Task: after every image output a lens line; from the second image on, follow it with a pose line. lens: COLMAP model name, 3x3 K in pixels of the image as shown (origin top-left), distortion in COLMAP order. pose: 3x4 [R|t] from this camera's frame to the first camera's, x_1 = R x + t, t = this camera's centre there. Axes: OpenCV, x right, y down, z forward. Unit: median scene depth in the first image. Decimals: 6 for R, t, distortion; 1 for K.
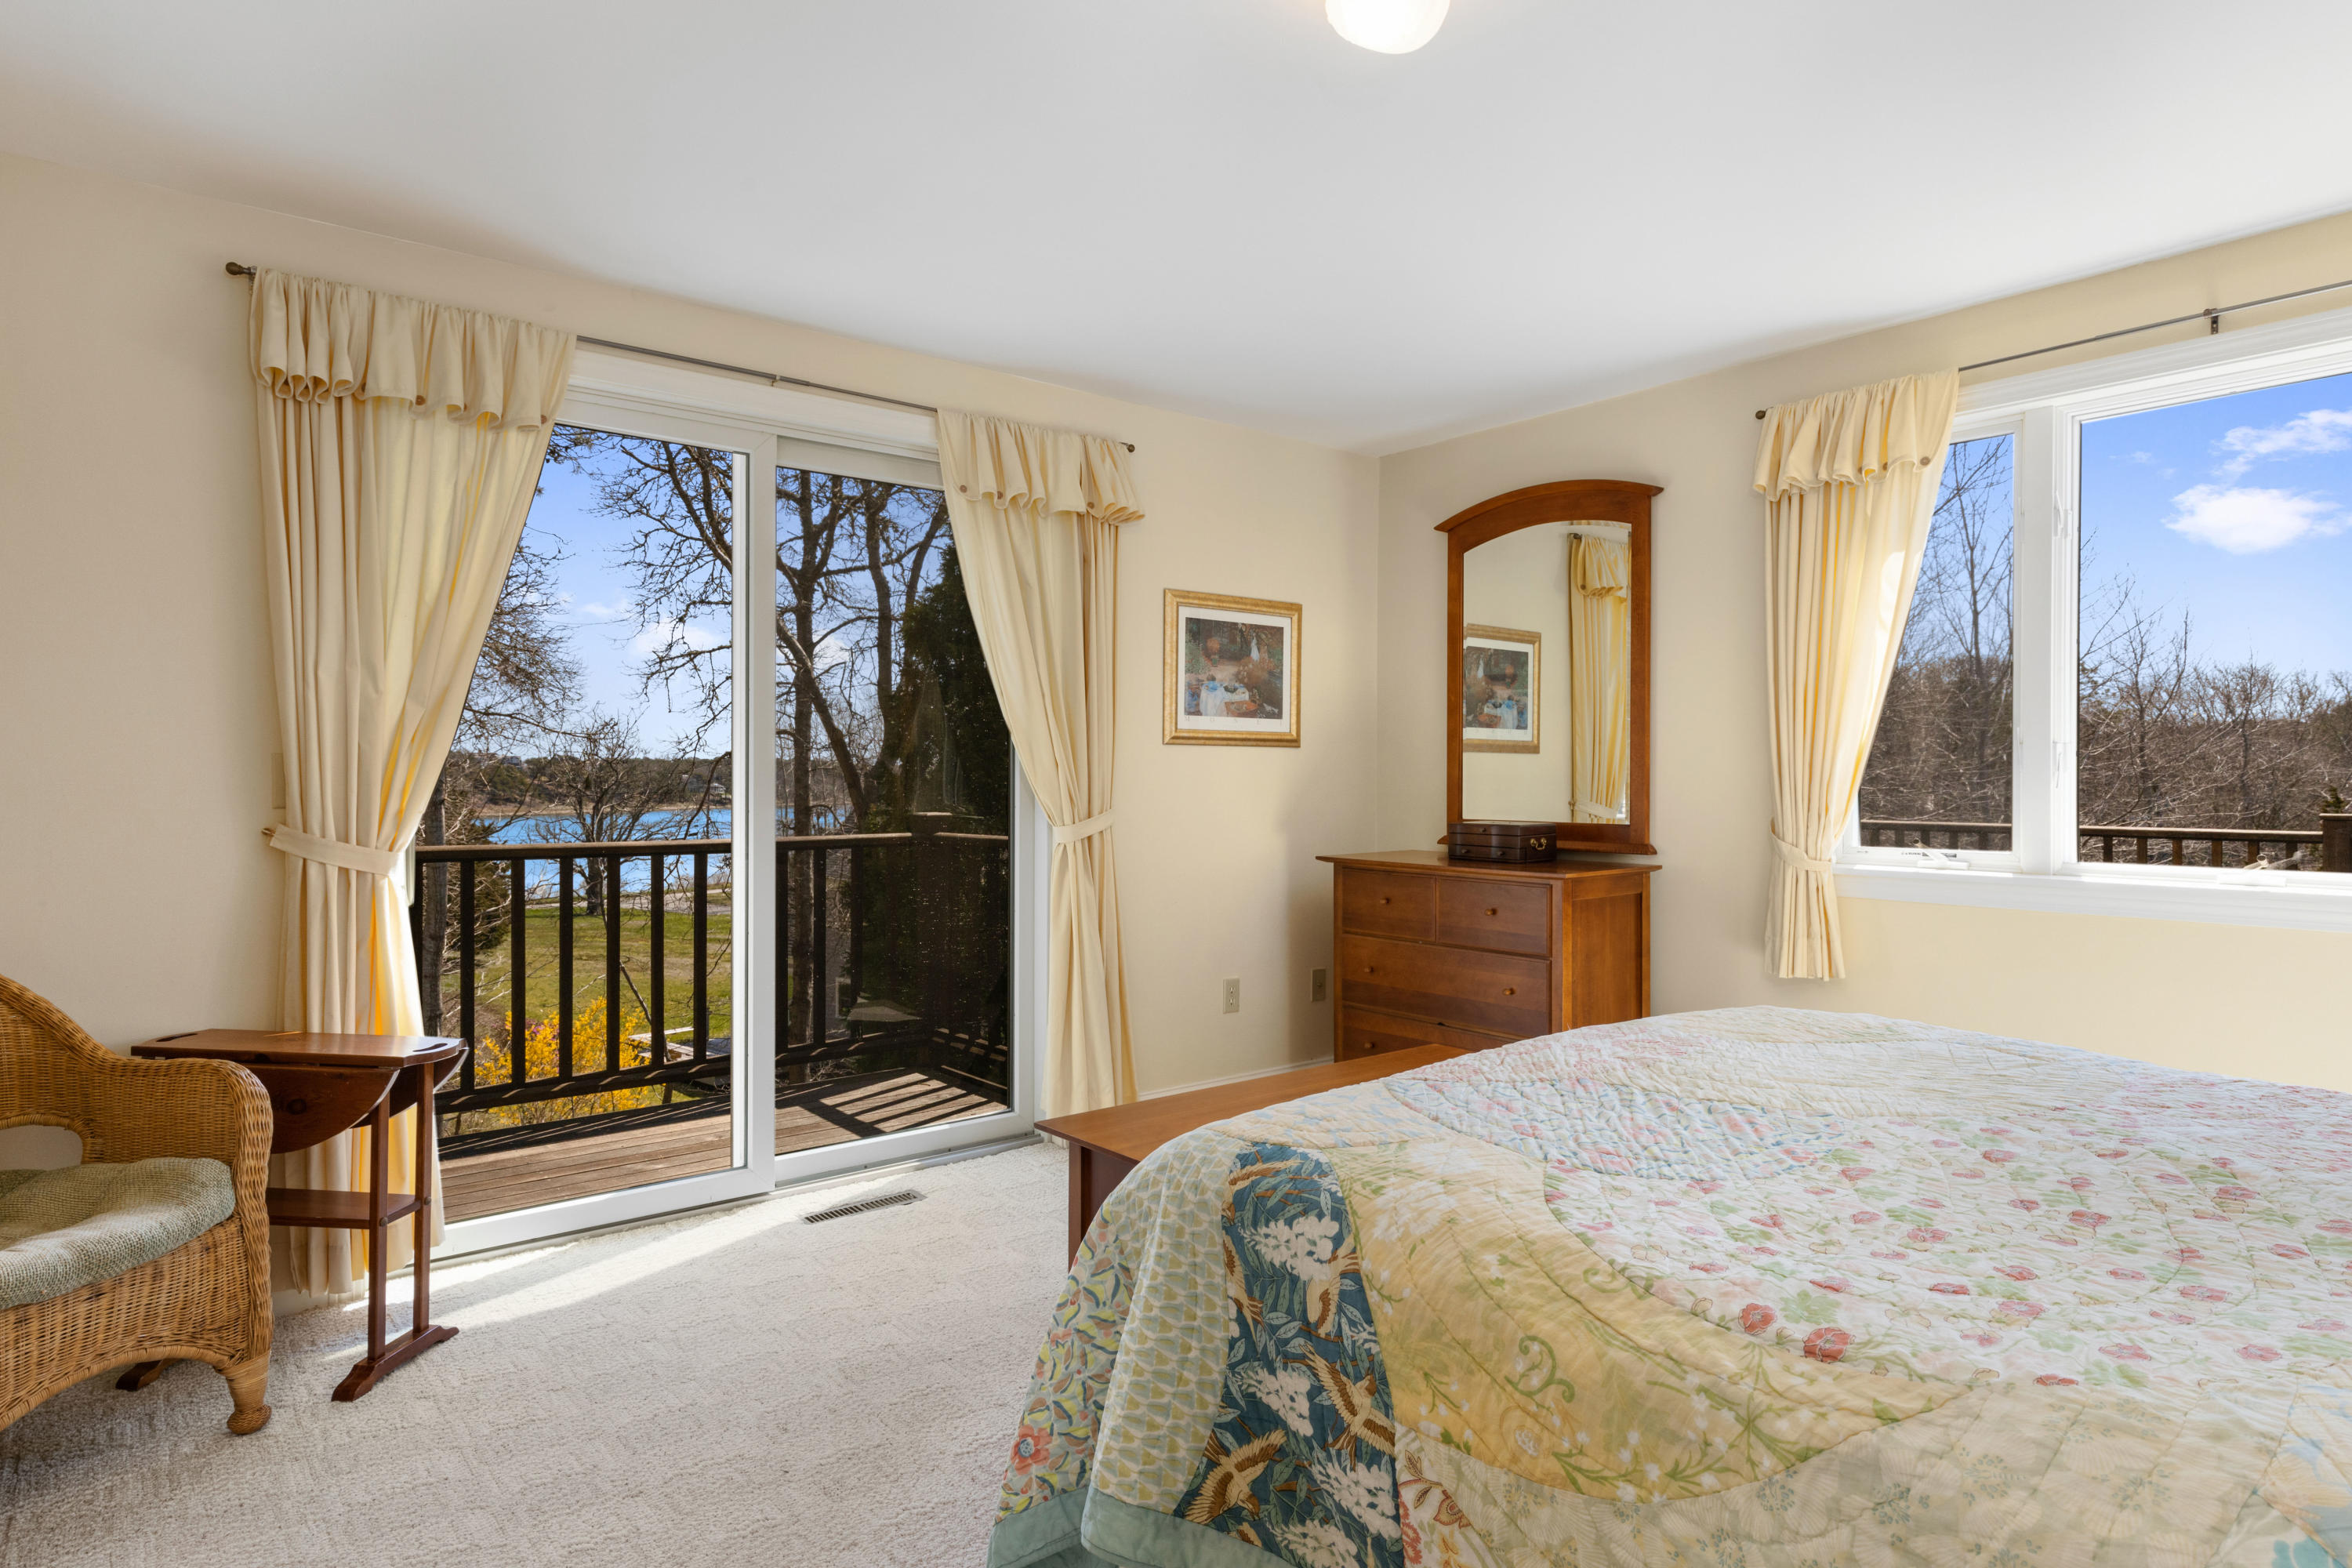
lens RADIAL K [[1306.3, 0, 1177.7], [0, 1306.3, 779.0], [0, 0, 1]] dist [-0.003216, -0.000070]
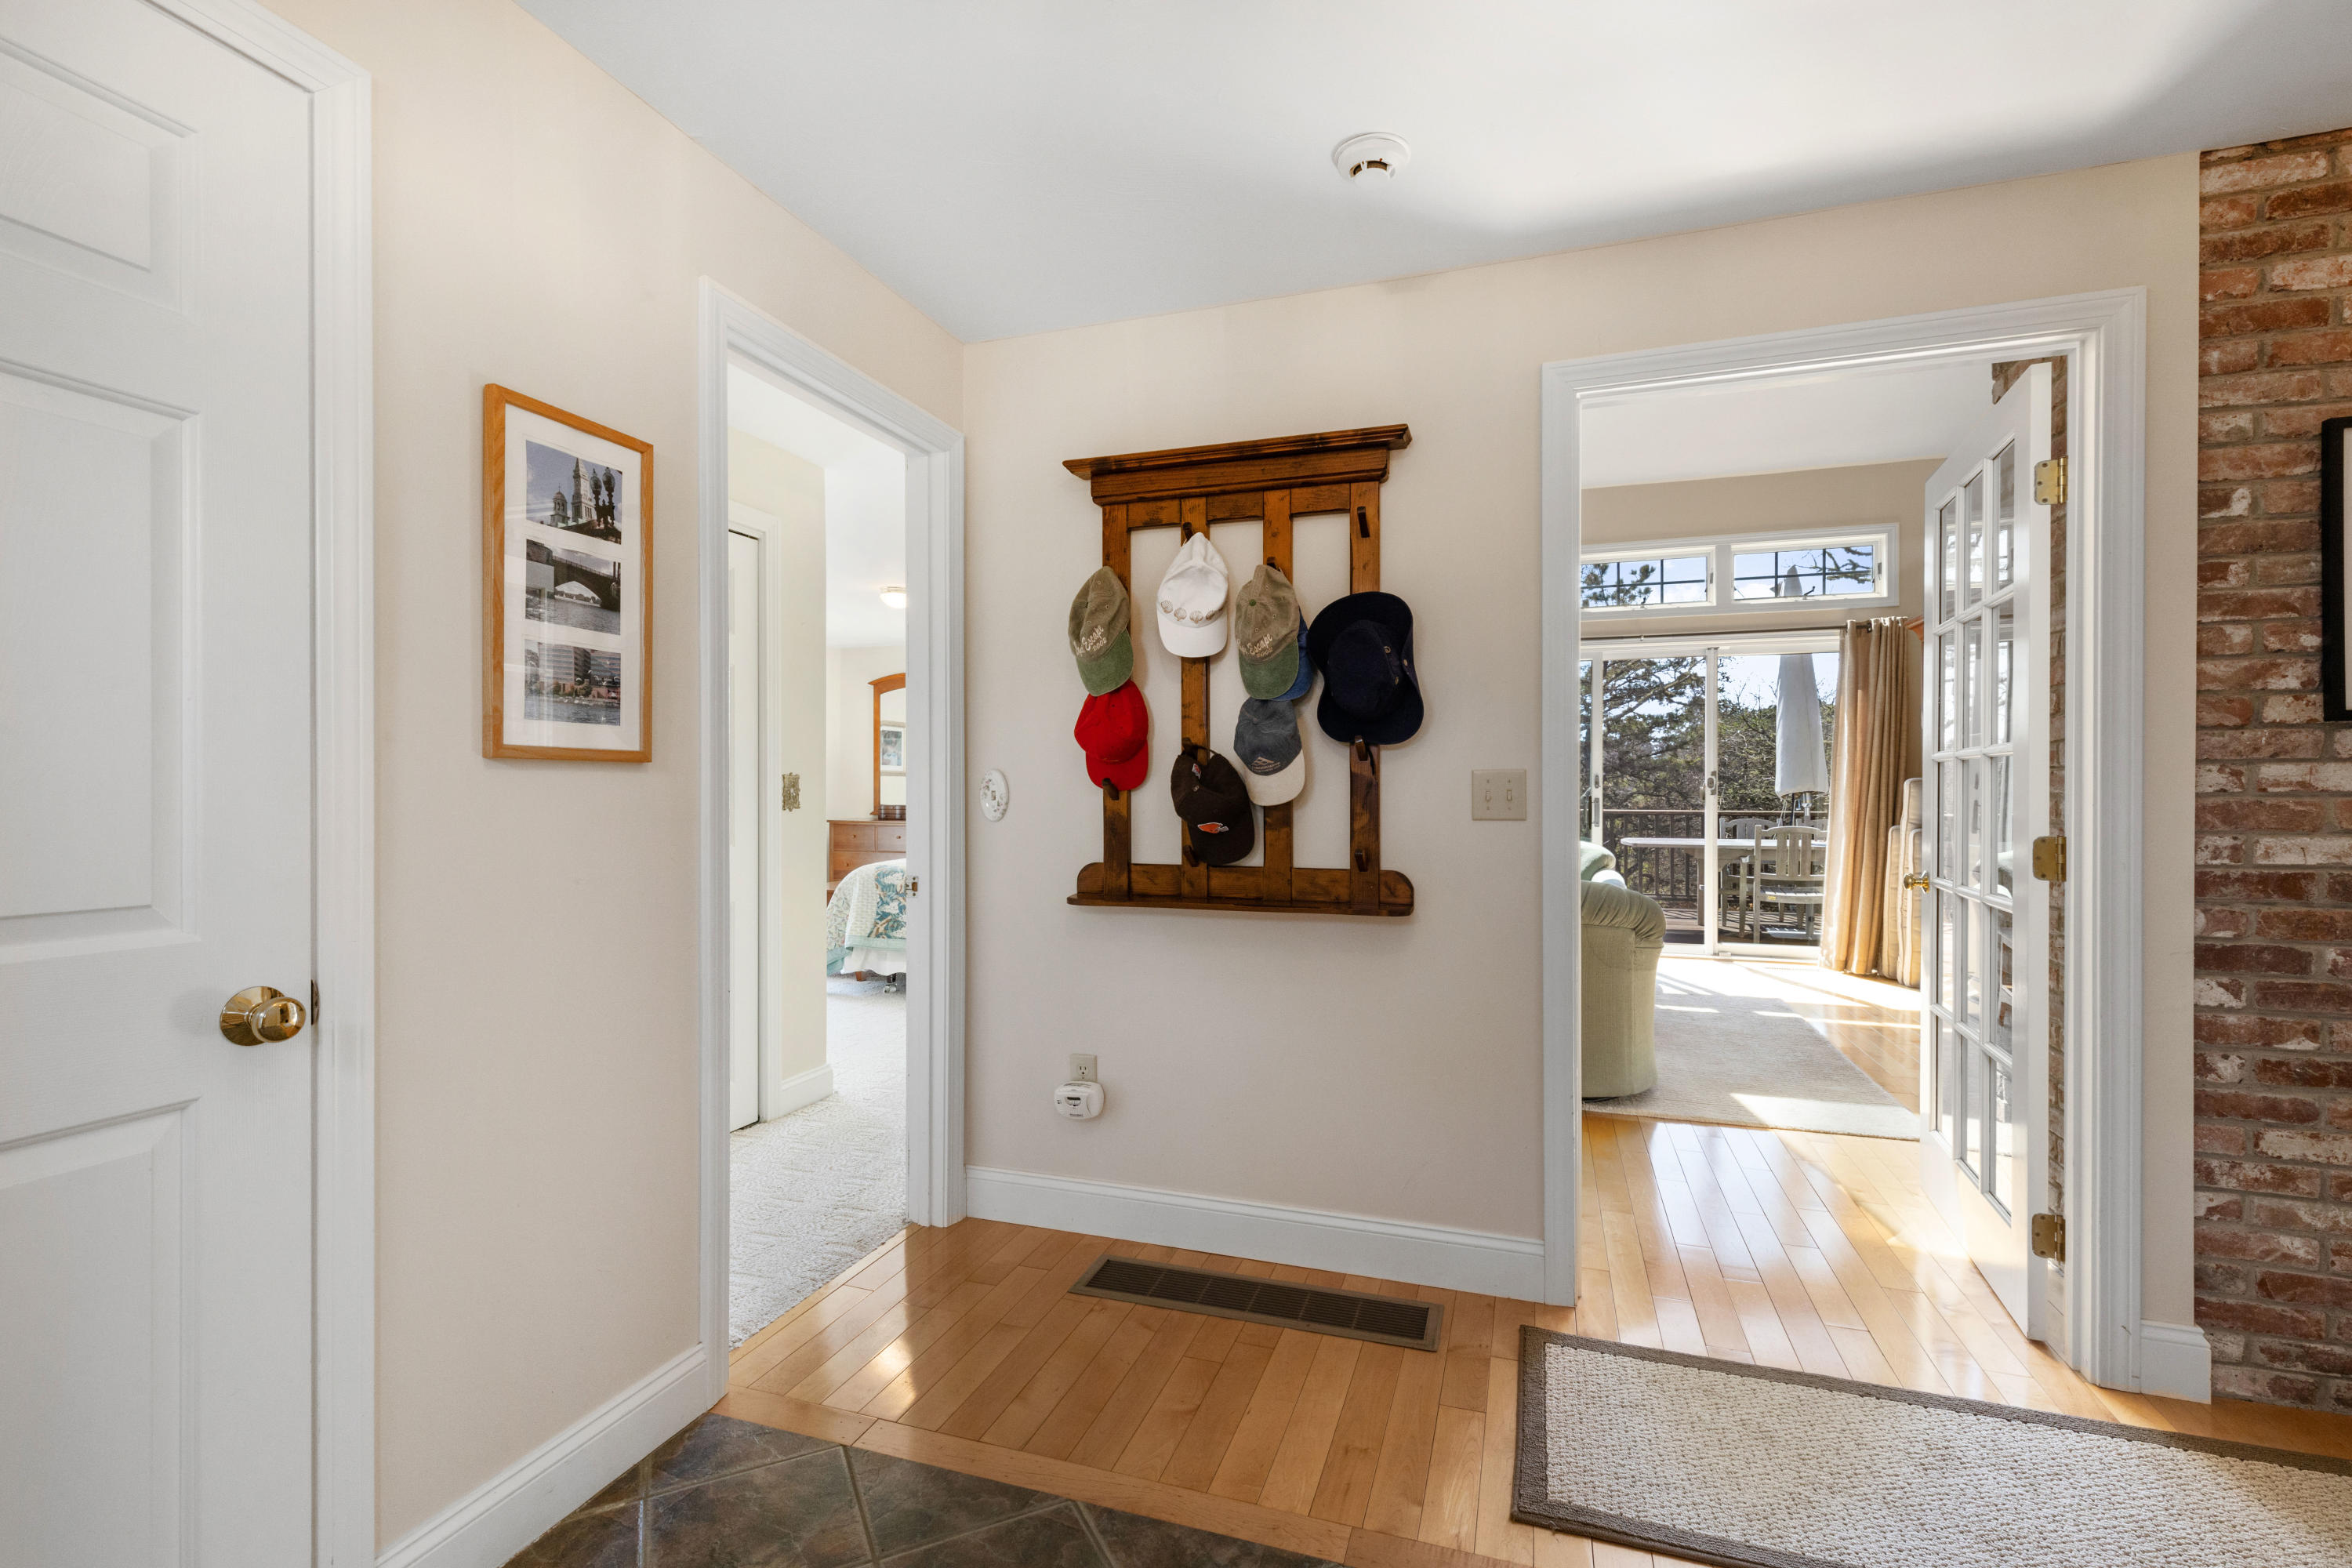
lens RADIAL K [[1081.4, 0, 1170.6], [0, 1081.4, 778.3], [0, 0, 1]] dist [0.001050, 0.000045]
pose [[0.850705, 0.002303, 0.525639, -0.436720], [0.003088, 0.999951, -0.009378, 0.003521], [-0.525635, 0.009601, 0.850656, -1.141619]]
